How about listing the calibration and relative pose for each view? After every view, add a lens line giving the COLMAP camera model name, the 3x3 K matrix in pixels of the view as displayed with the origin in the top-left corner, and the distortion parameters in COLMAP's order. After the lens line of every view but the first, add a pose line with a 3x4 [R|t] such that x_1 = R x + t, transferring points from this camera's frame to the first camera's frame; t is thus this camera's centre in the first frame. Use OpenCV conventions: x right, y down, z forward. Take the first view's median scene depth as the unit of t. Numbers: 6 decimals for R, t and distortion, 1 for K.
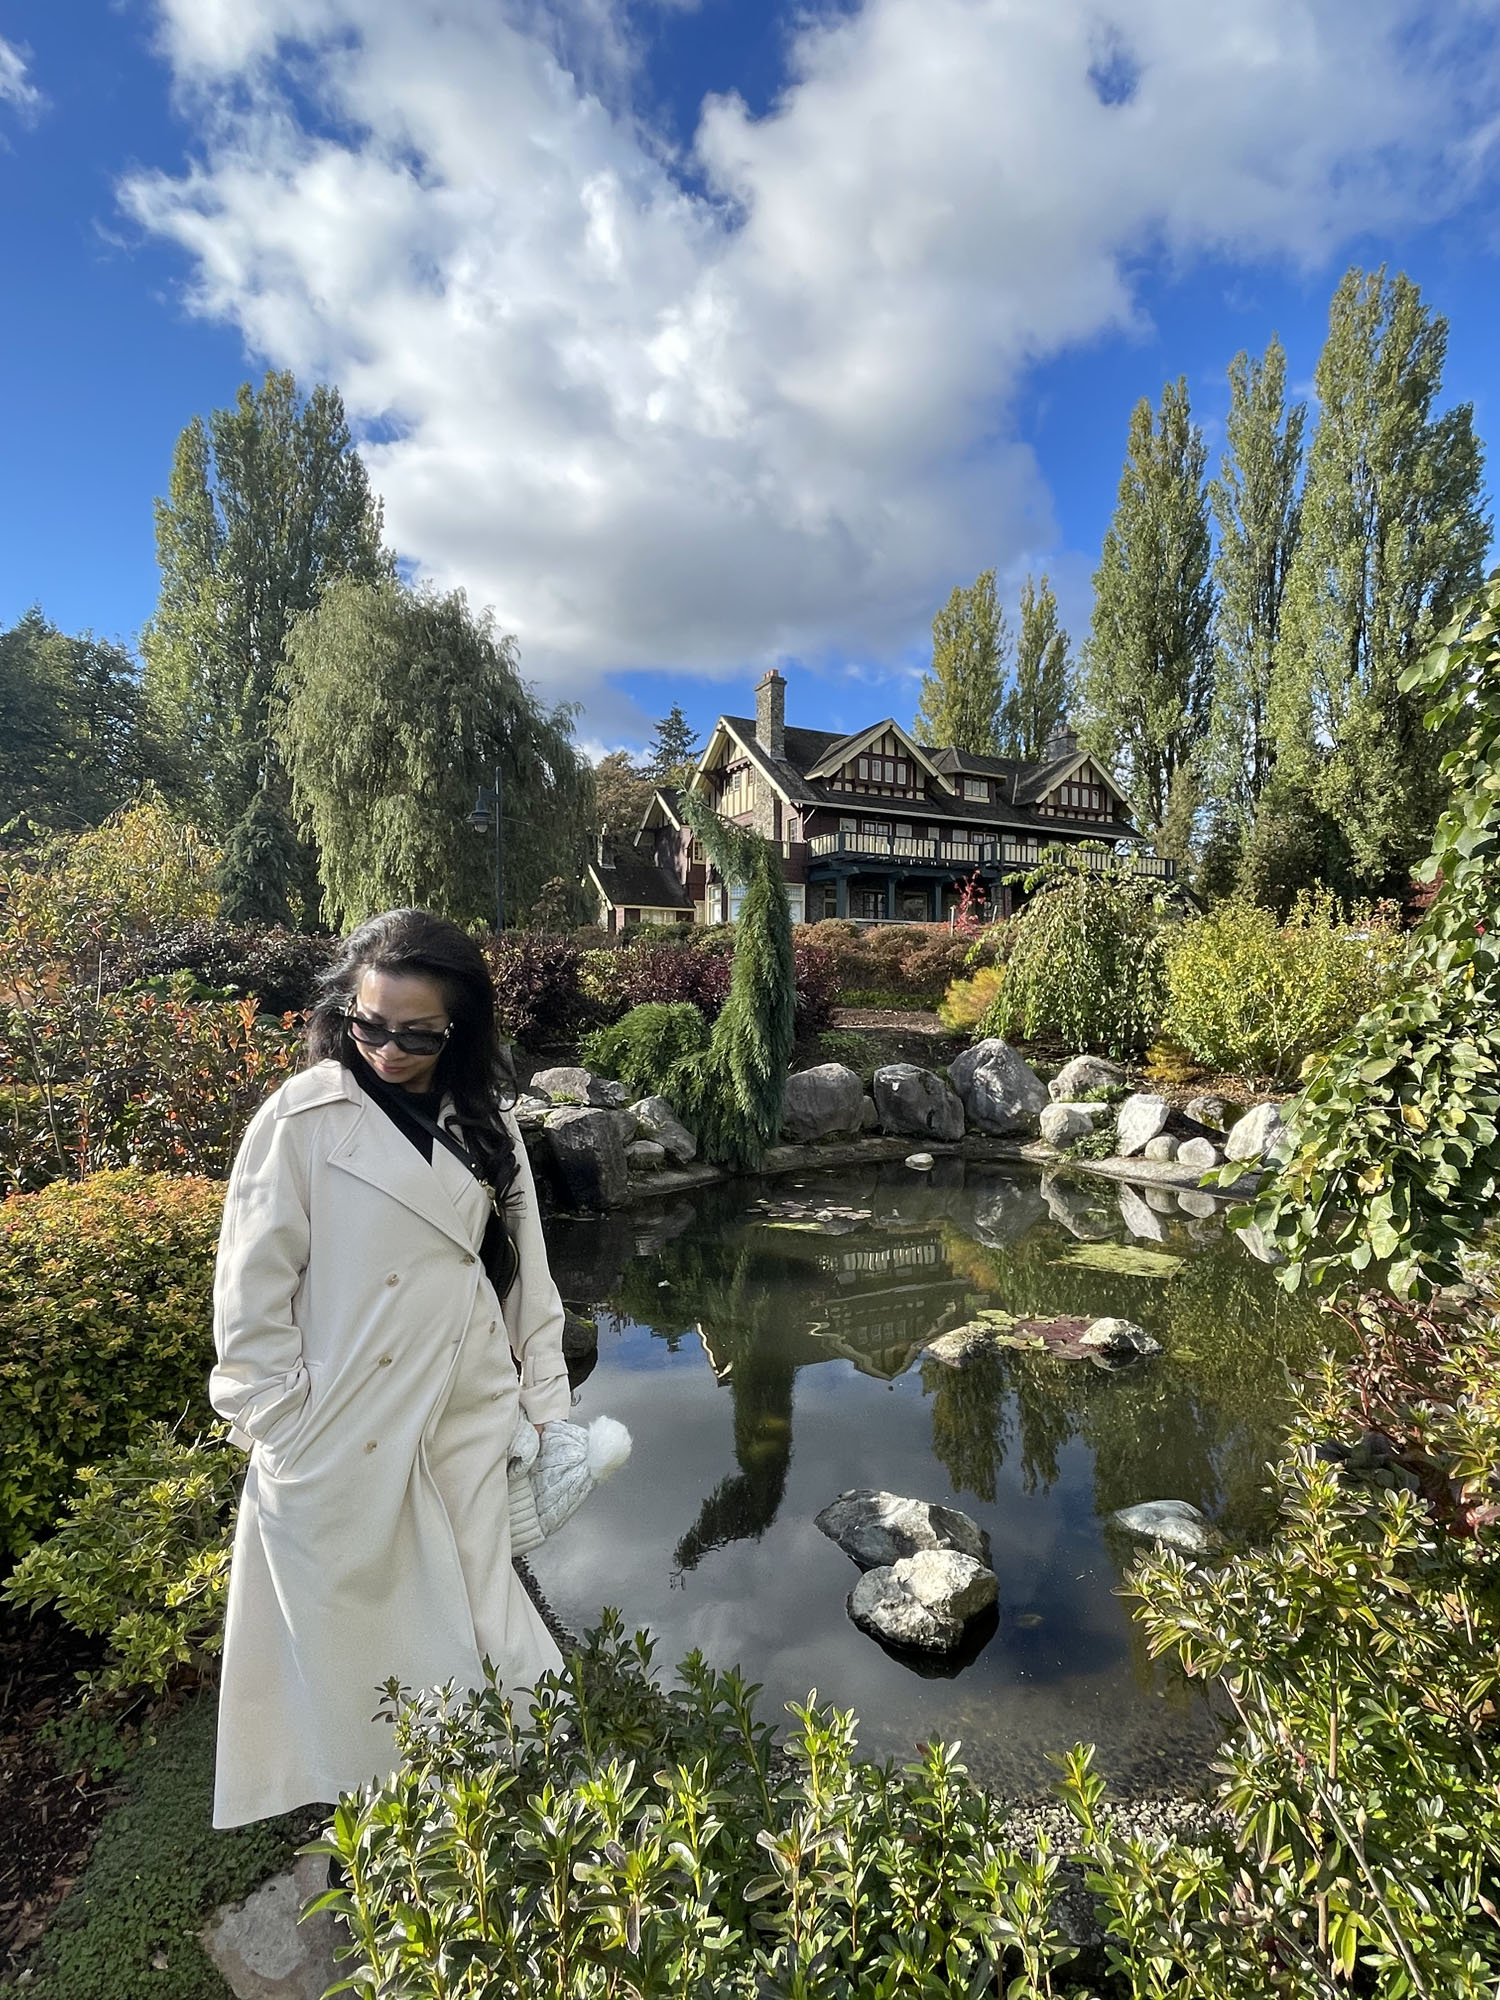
lens RADIAL K [[1094.4, 0, 734.3], [0, 1094.4, 987.6], [0, 0, 1]] dist [0.010781, -0.017343]
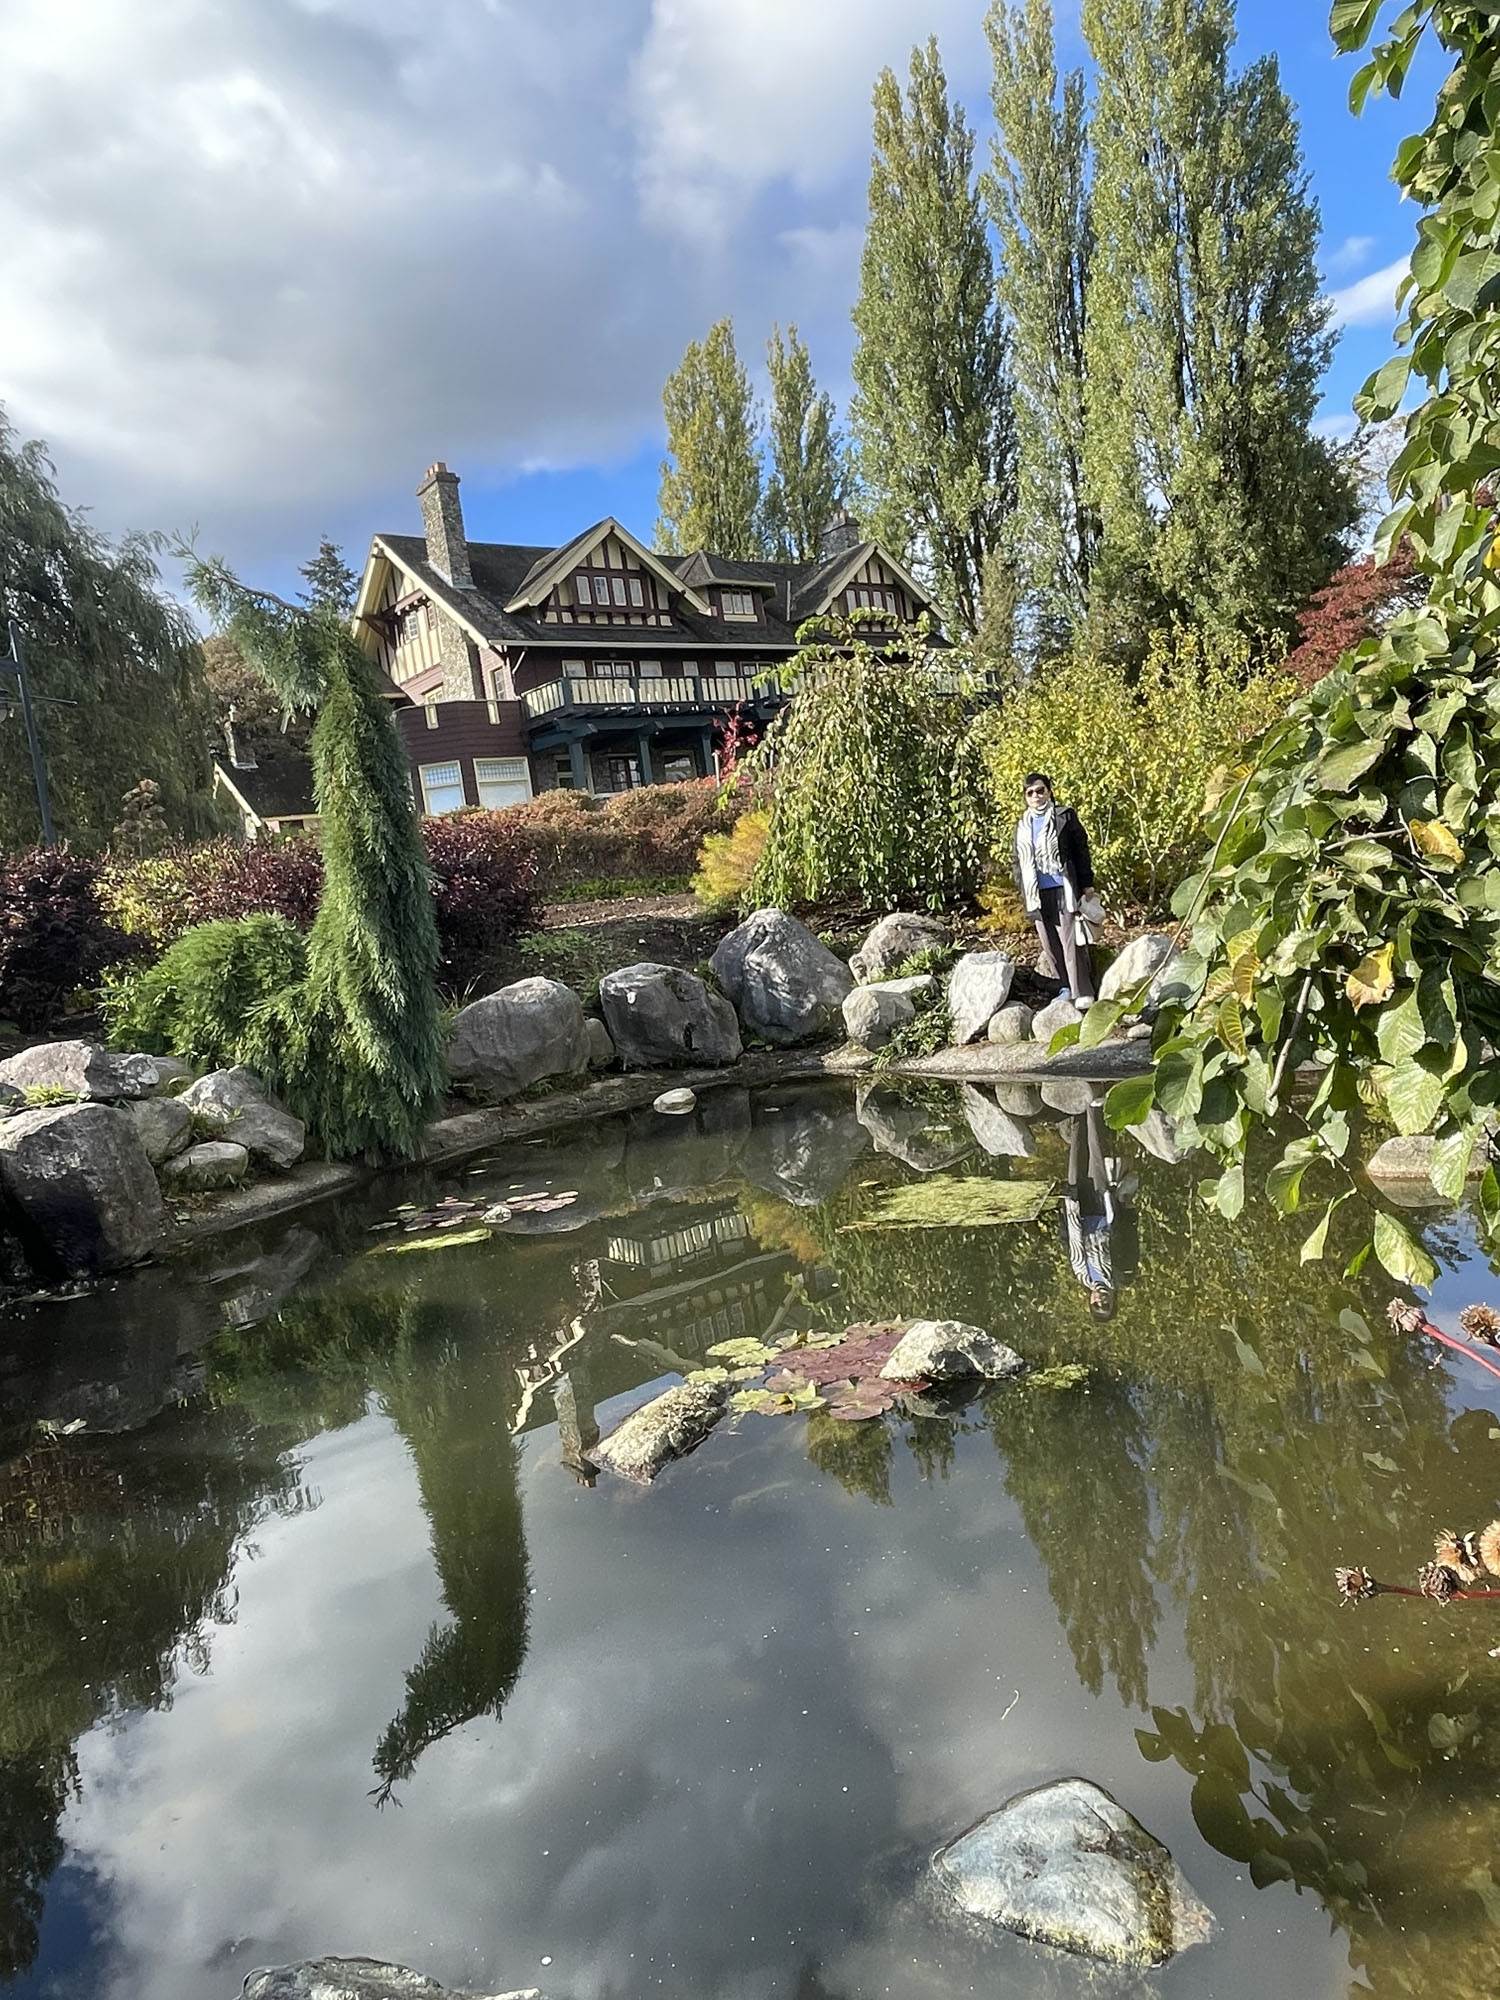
lens RADIAL K [[1413.1, 0, 755.8], [0, 1413.1, 1002.6], [0, 0, 1]] dist [0.025833, -0.054507]
pose [[0.971388, -0.151501, 0.182903, 0.069551], [0.137689, 0.986729, 0.086063, 0.032532], [-0.193515, -0.058417, 0.979357, 0.151875]]
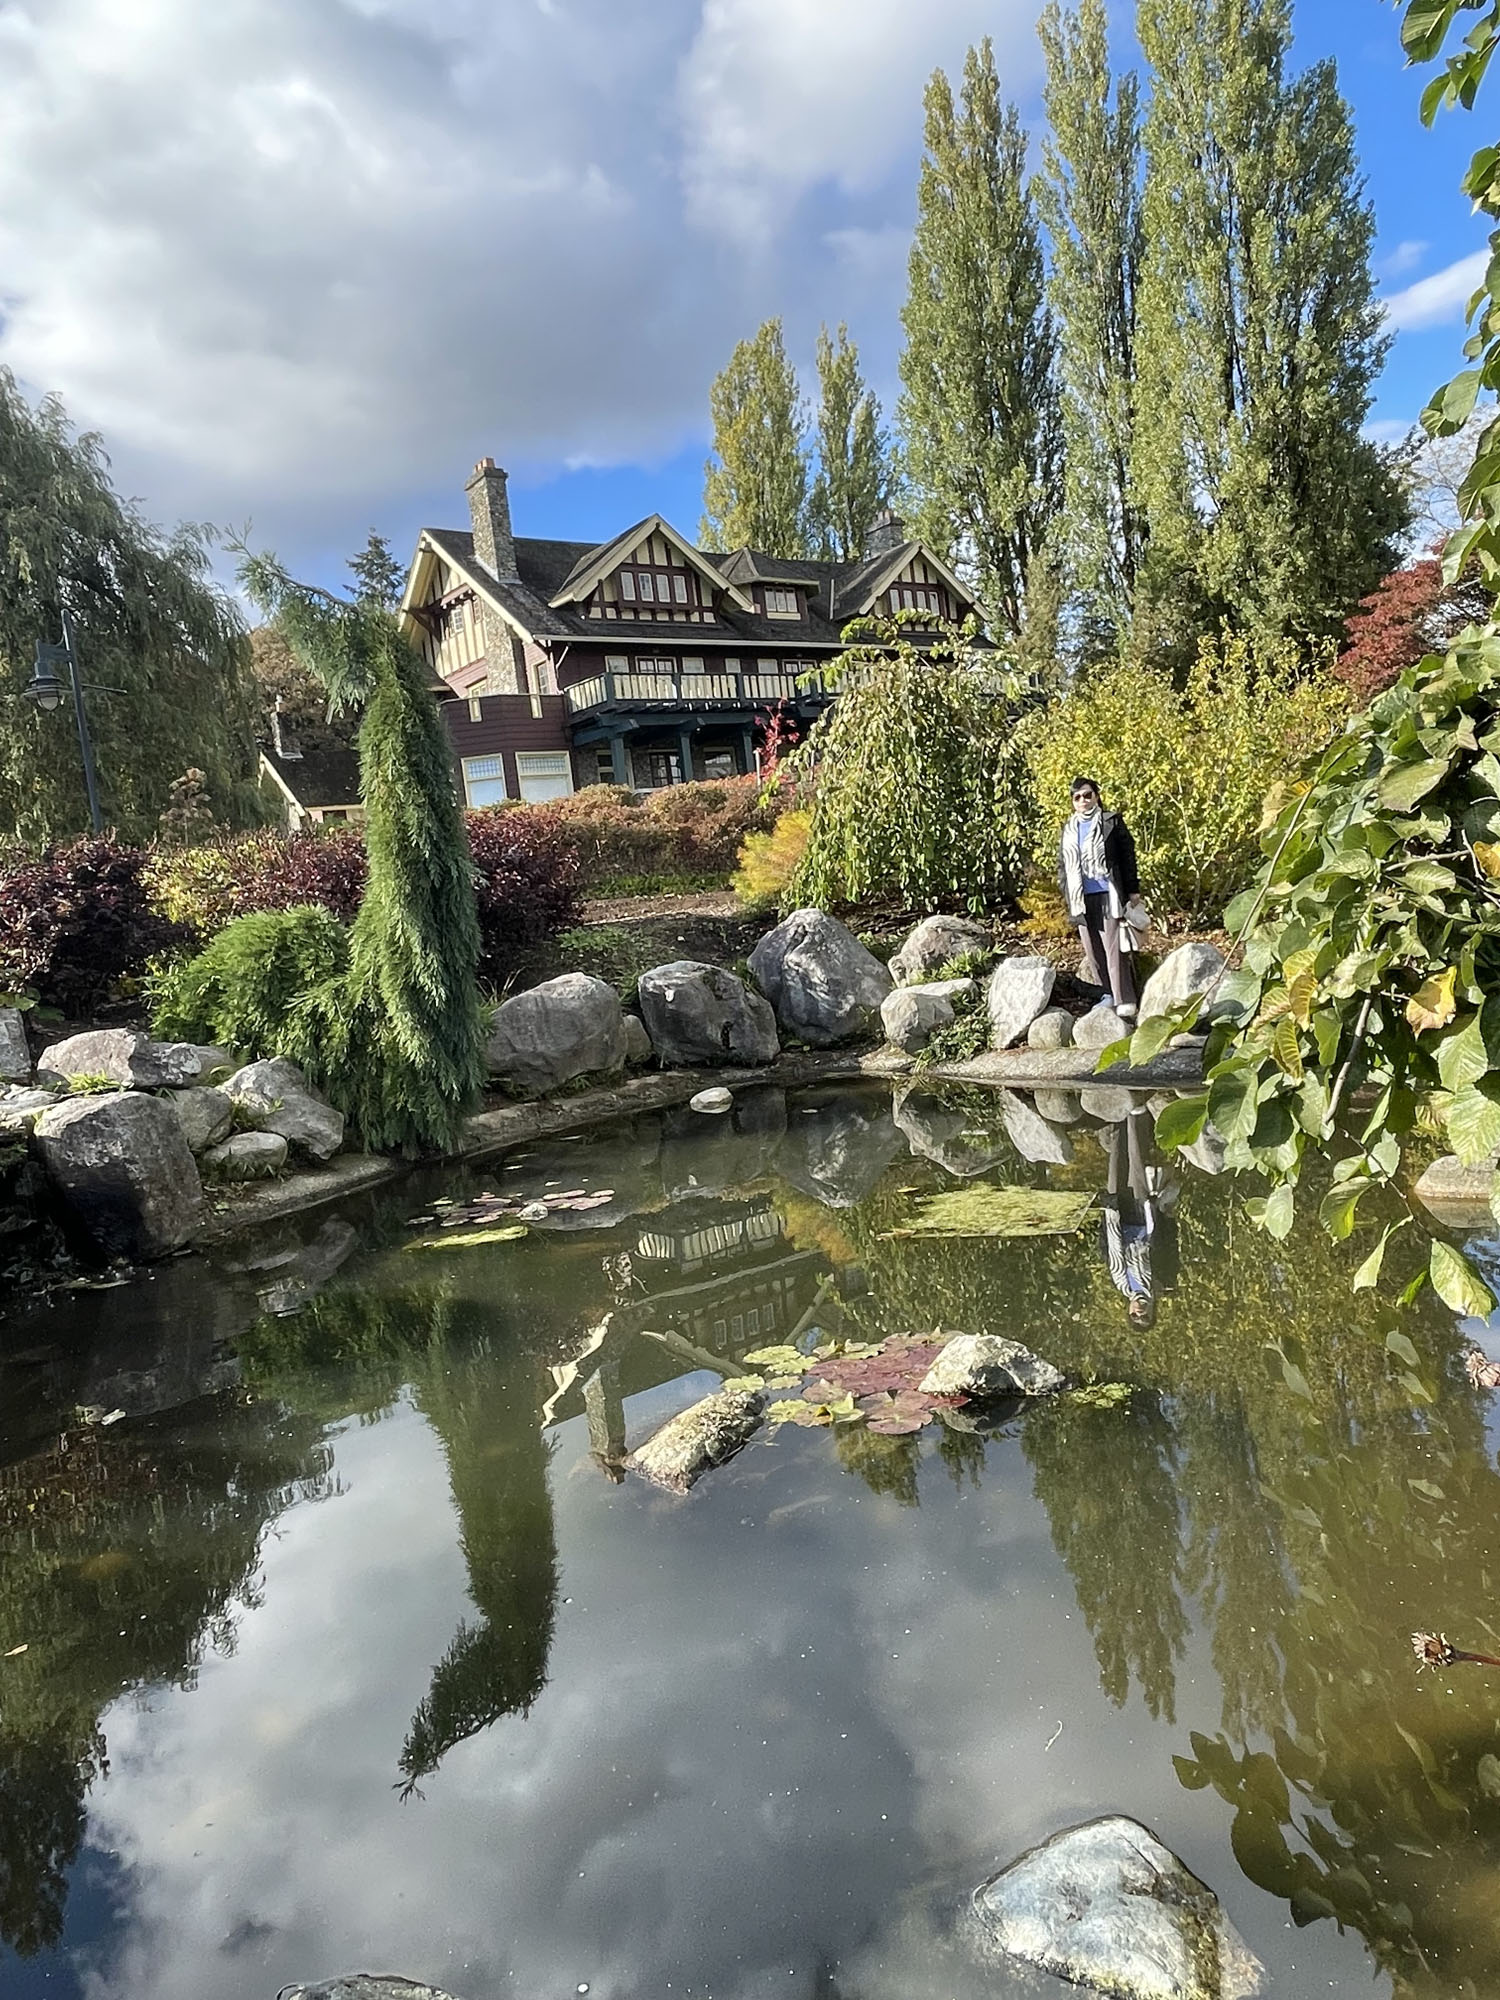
lens RADIAL K [[1413.1, 0, 758.0], [0, 1413.1, 989.1], [0, 0, 1]] dist [0.025833, -0.054507]
pose [[0.978148, -0.131488, 0.161051, 0.068098], [0.120516, 0.989787, 0.076139, 0.030053], [-0.169417, -0.055066, 0.984005, 0.154006]]
